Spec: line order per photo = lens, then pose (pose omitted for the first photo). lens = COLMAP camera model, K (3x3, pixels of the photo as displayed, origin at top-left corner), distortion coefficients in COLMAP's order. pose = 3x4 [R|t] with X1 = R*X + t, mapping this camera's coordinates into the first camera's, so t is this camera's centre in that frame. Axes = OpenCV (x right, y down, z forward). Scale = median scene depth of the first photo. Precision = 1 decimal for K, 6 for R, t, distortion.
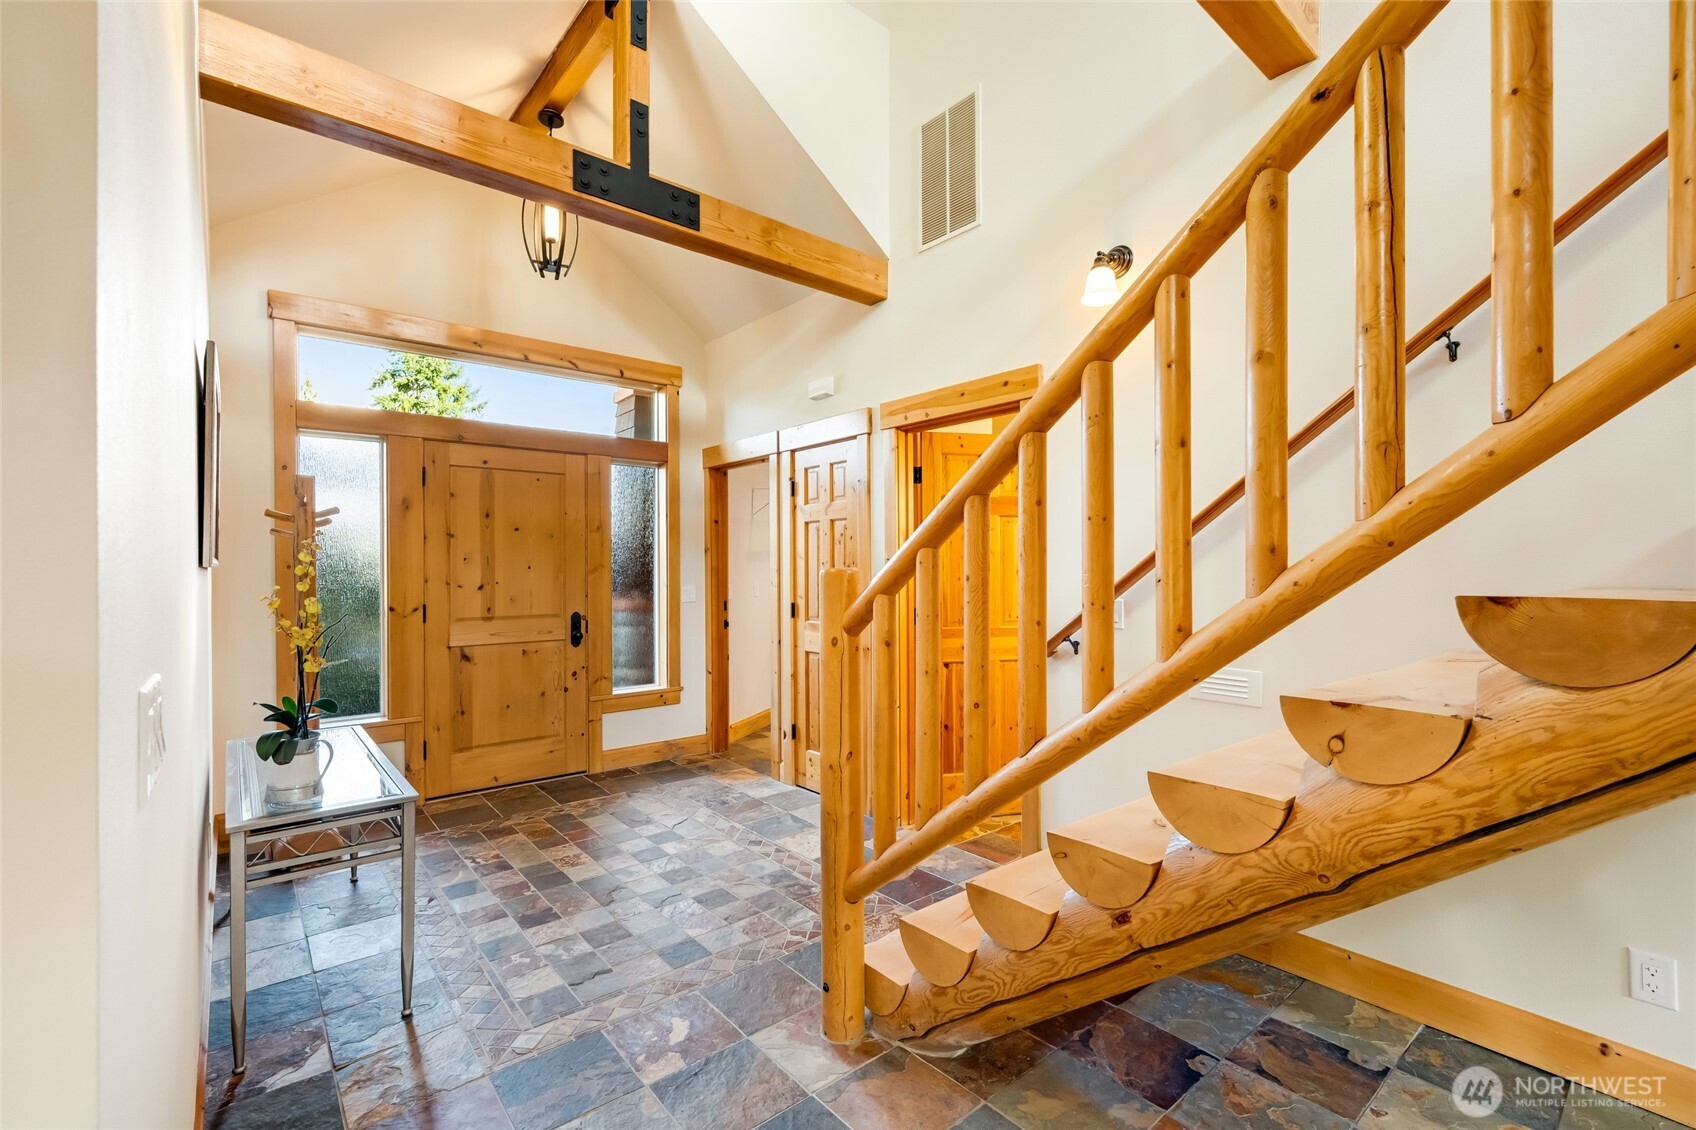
lens RADIAL K [[742.8, 0, 850.9], [0, 742.8, 564.1], [0, 0, 1]] dist [-0.010572, 0.001853]
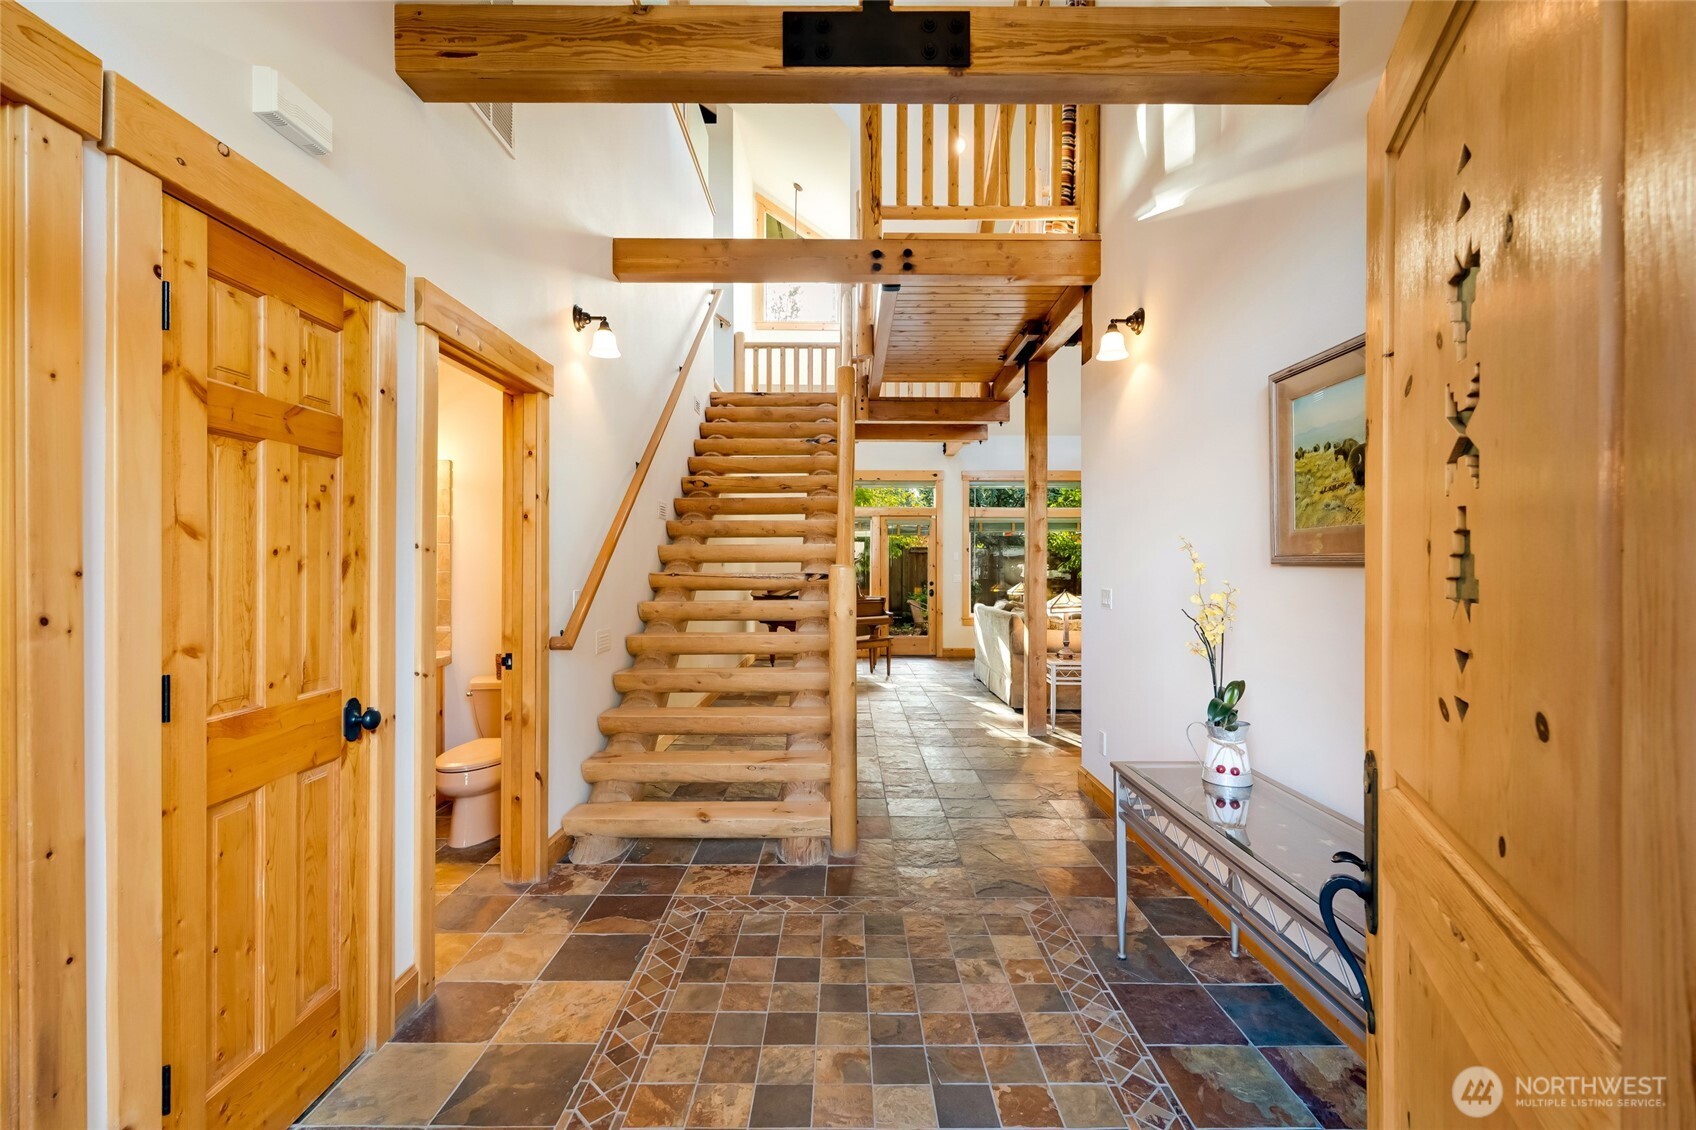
lens RADIAL K [[742.8, 0, 846.3], [0, 742.8, 565.0], [0, 0, 1]] dist [-0.010572, 0.001853]
pose [[-0.764967, -0.004200, 0.644055, -0.507356], [-0.007388, 0.999970, -0.002255, 0.003849], [-0.644027, -0.006483, -0.764976, 1.080809]]
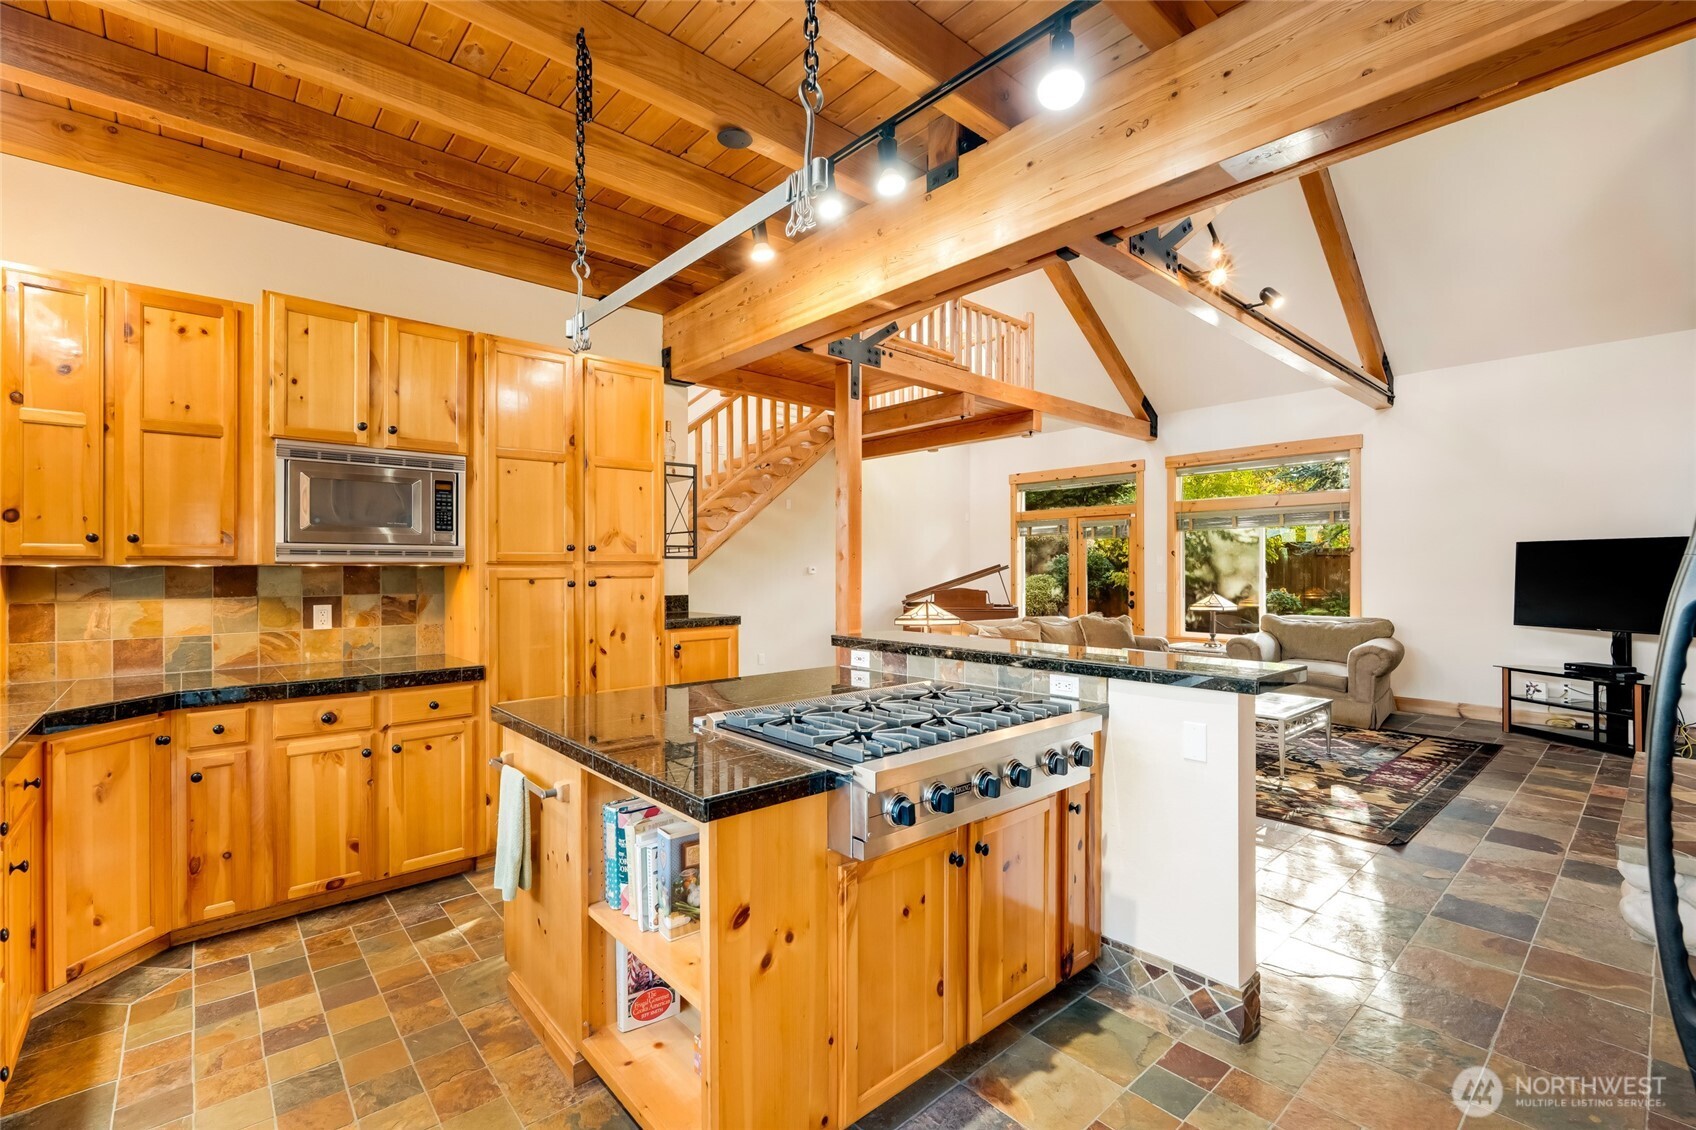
lens RADIAL K [[742.8, 0, 848.8], [0, 742.8, 560.6], [0, 0, 1]] dist [-0.010572, 0.001853]
pose [[-0.023671, 0.016022, 0.999591, -1.191466], [-0.002722, 0.999867, -0.016091, 0.000553], [-0.999716, -0.003102, -0.023624, -0.126439]]
